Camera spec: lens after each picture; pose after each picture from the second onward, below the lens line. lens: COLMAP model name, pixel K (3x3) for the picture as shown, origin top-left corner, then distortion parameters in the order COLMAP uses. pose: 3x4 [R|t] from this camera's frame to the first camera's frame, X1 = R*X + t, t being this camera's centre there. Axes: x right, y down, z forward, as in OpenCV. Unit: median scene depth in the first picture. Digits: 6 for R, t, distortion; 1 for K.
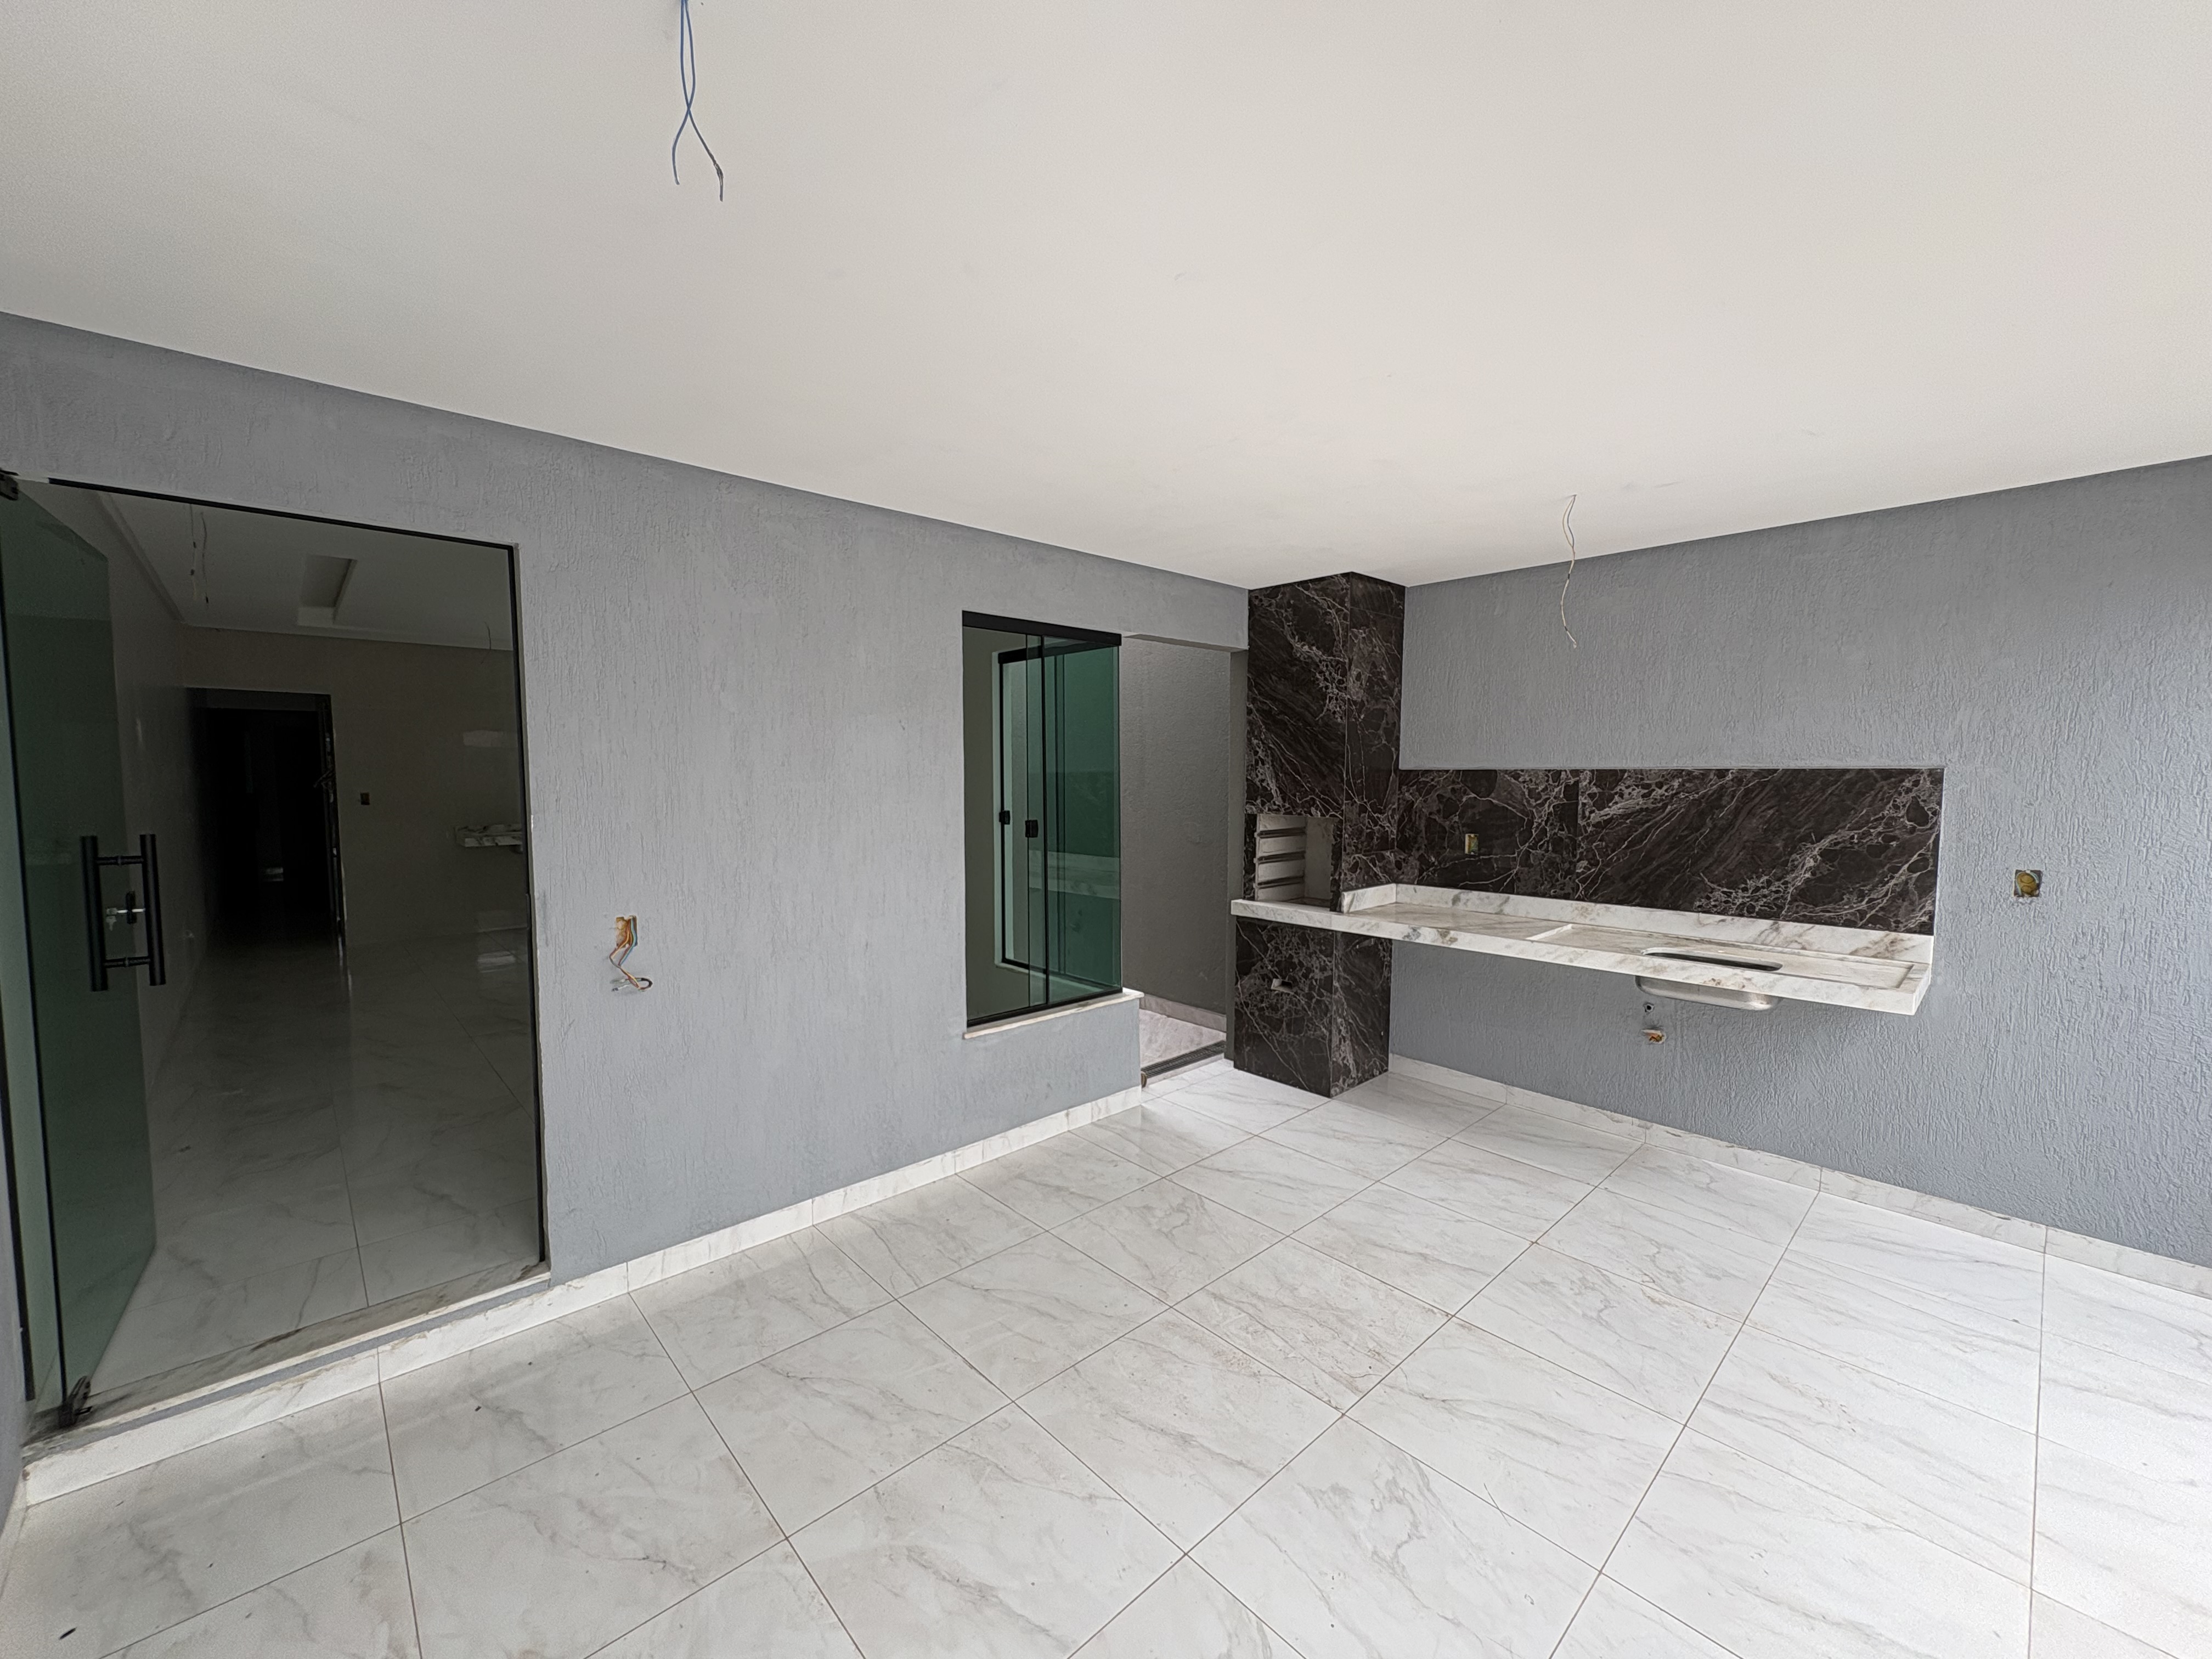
lens RADIAL K [[882.7, 0, 1101.3], [0, 882.7, 830.7], [0, 0, 1]] dist [0.001540, -0.000037]
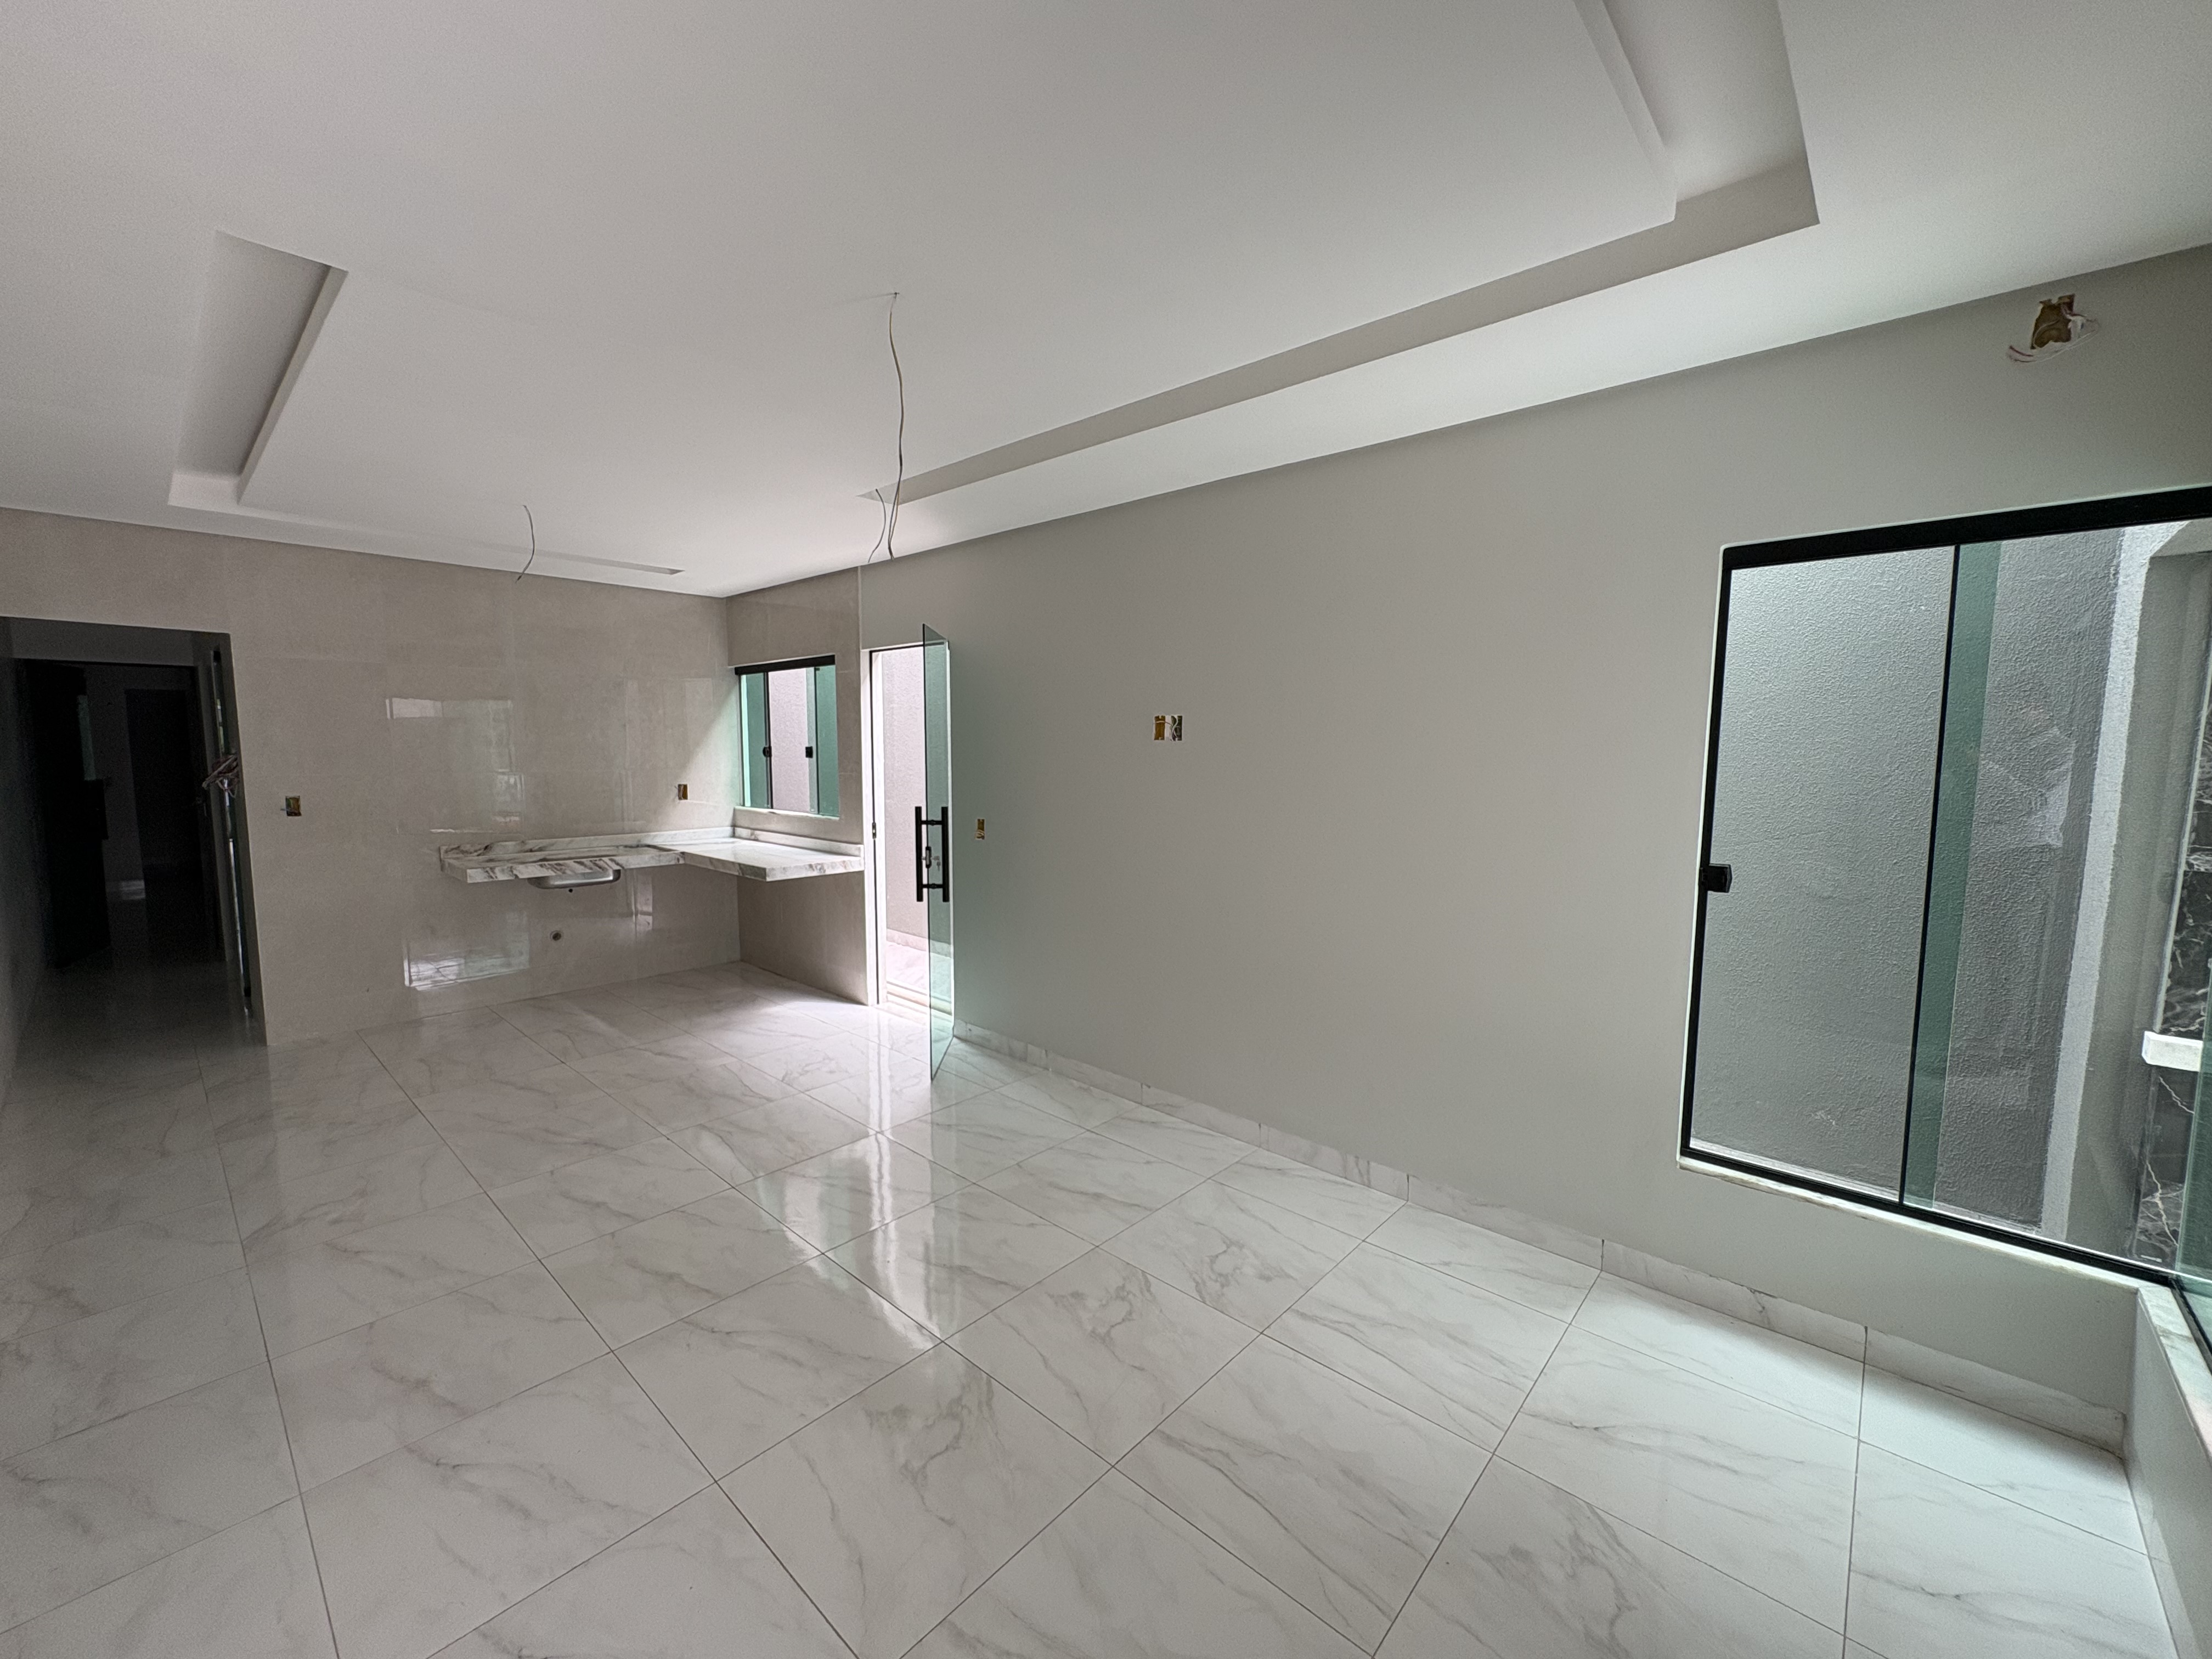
lens RADIAL K [[882.7, 0, 1105.9], [0, 882.7, 833.2], [0, 0, 1]] dist [0.001540, -0.000037]
pose [[0.996458, -0.000495, 0.084096, -0.561612], [-0.001694, 0.999662, 0.025960, -0.059572], [-0.084080, -0.026010, 0.996119, 0.592898]]
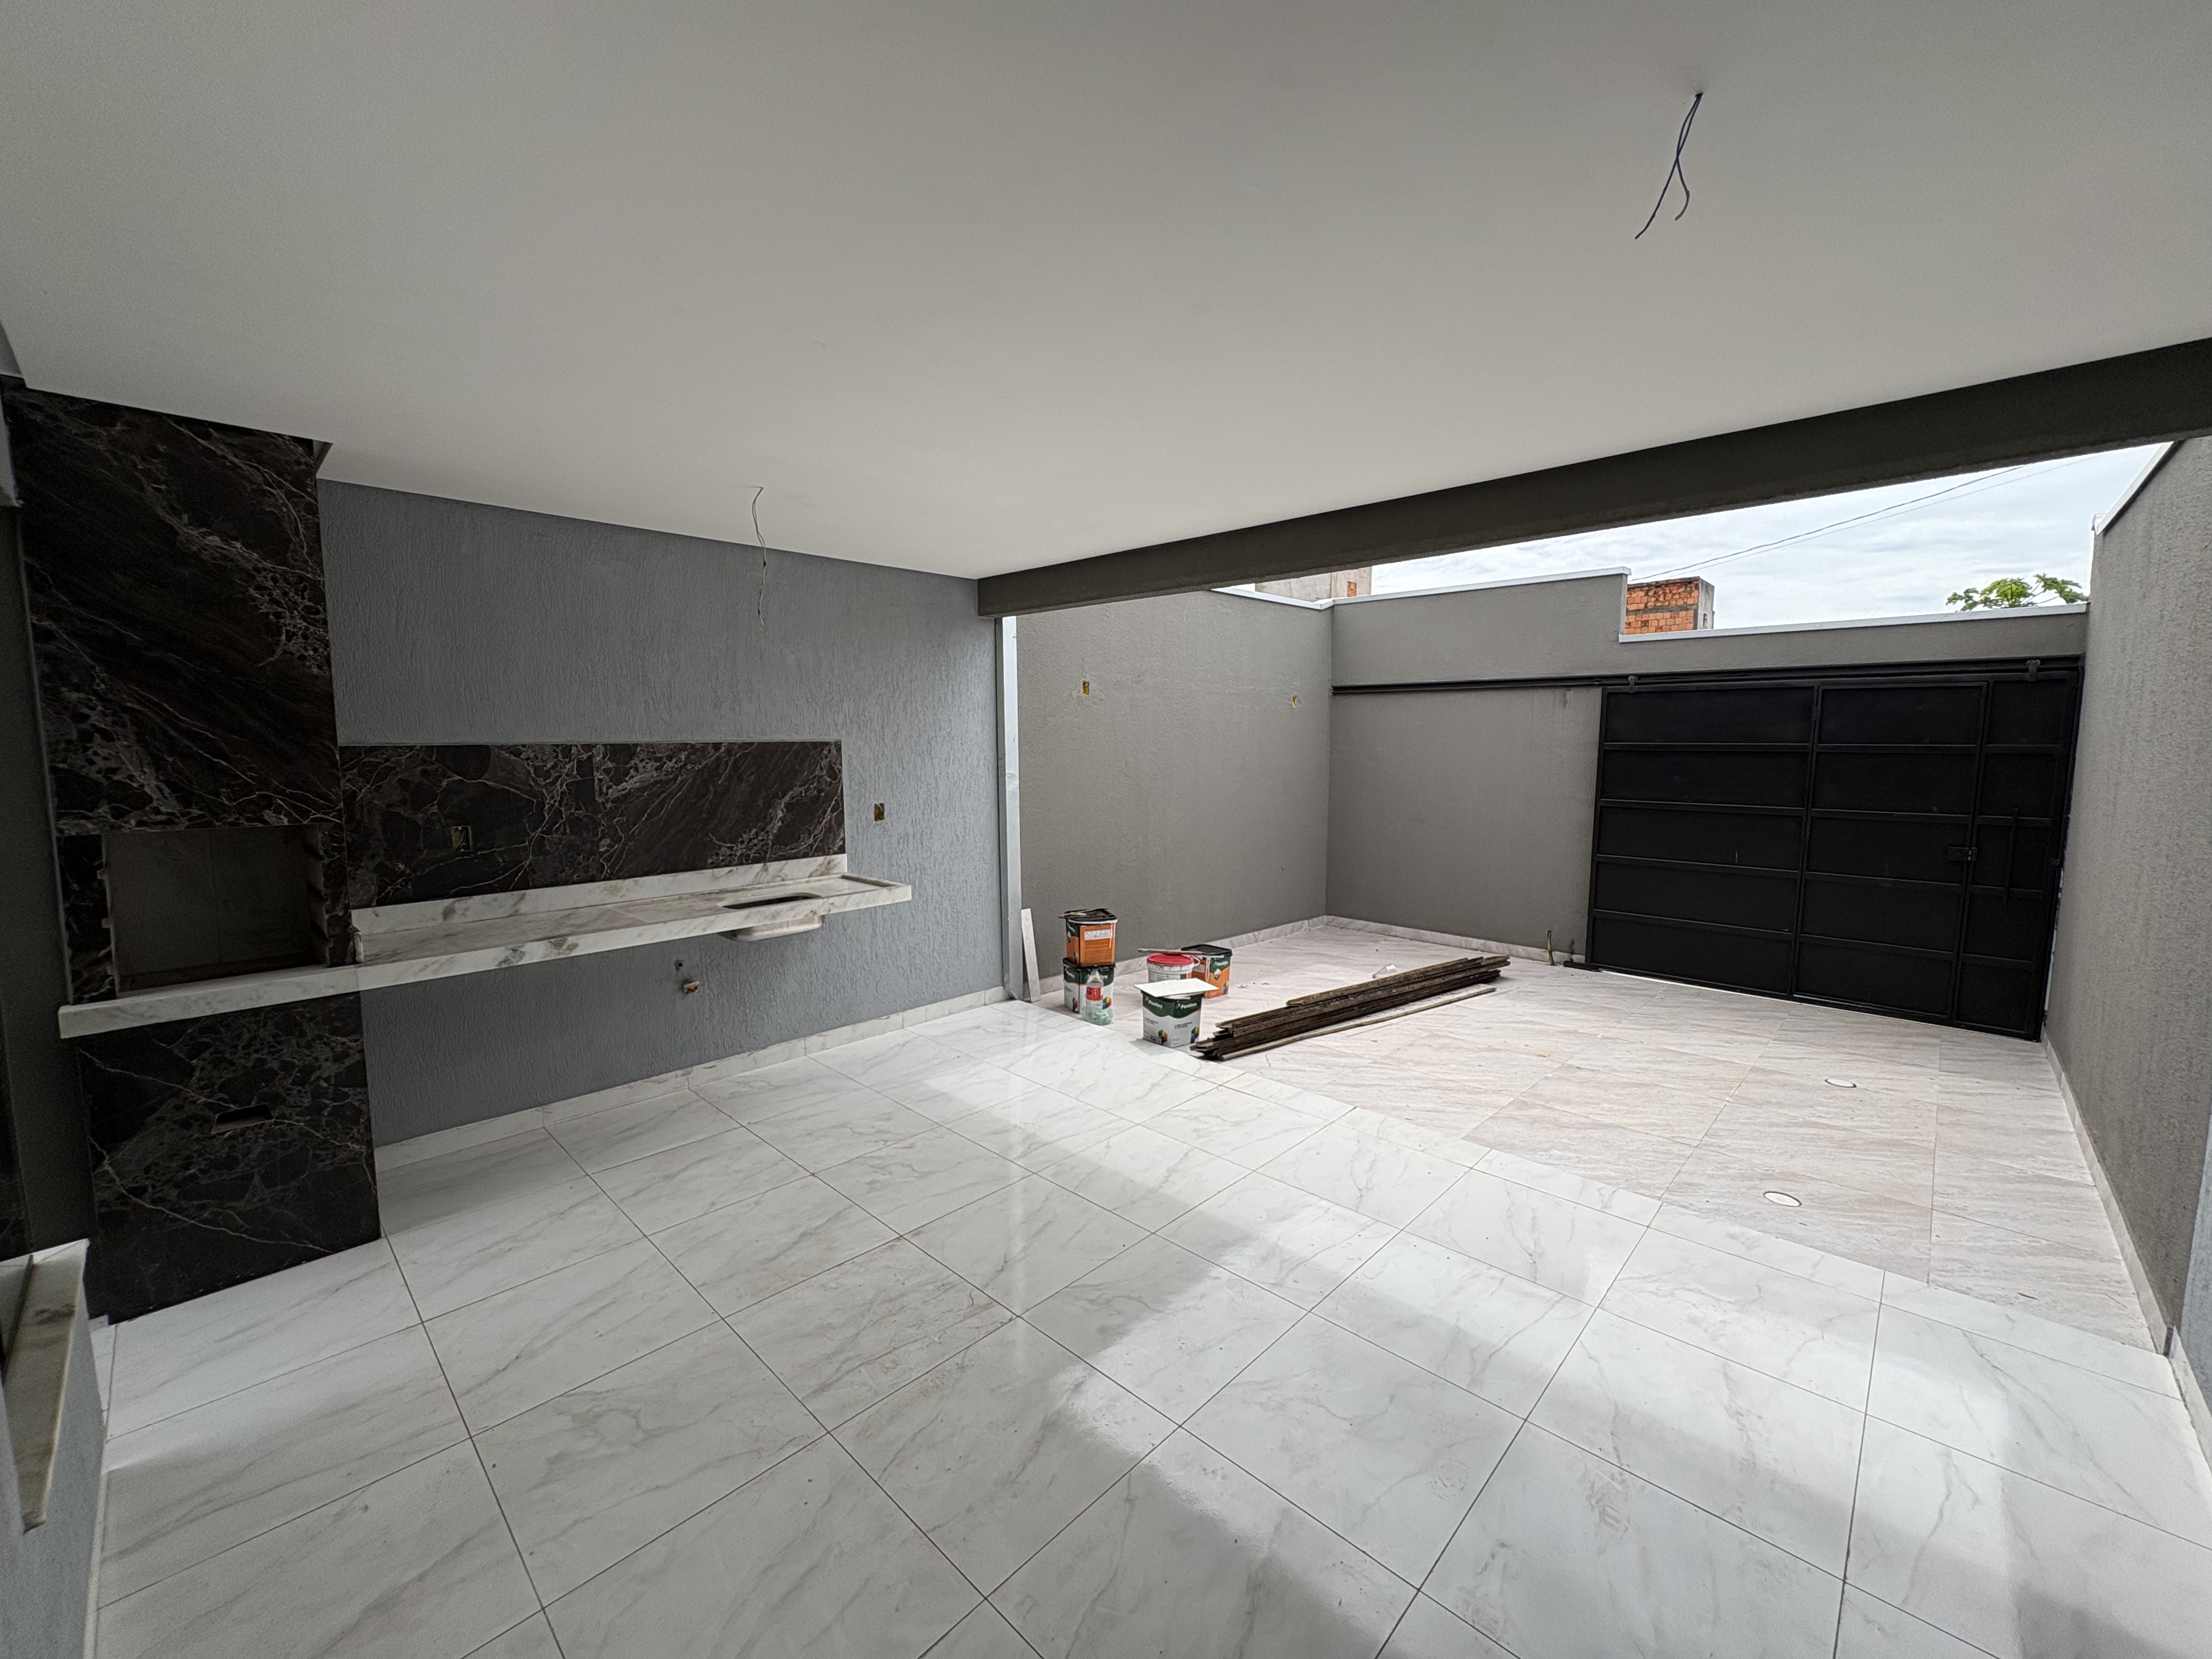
lens RADIAL K [[882.7, 0, 1104.8], [0, 882.7, 828.9], [0, 0, 1]] dist [0.001540, -0.000037]
pose [[-0.058523, -0.106069, 0.992635, -0.413989], [0.072077, 0.991295, 0.110175, -0.040677], [-0.995681, 0.077994, -0.050368, 0.469994]]
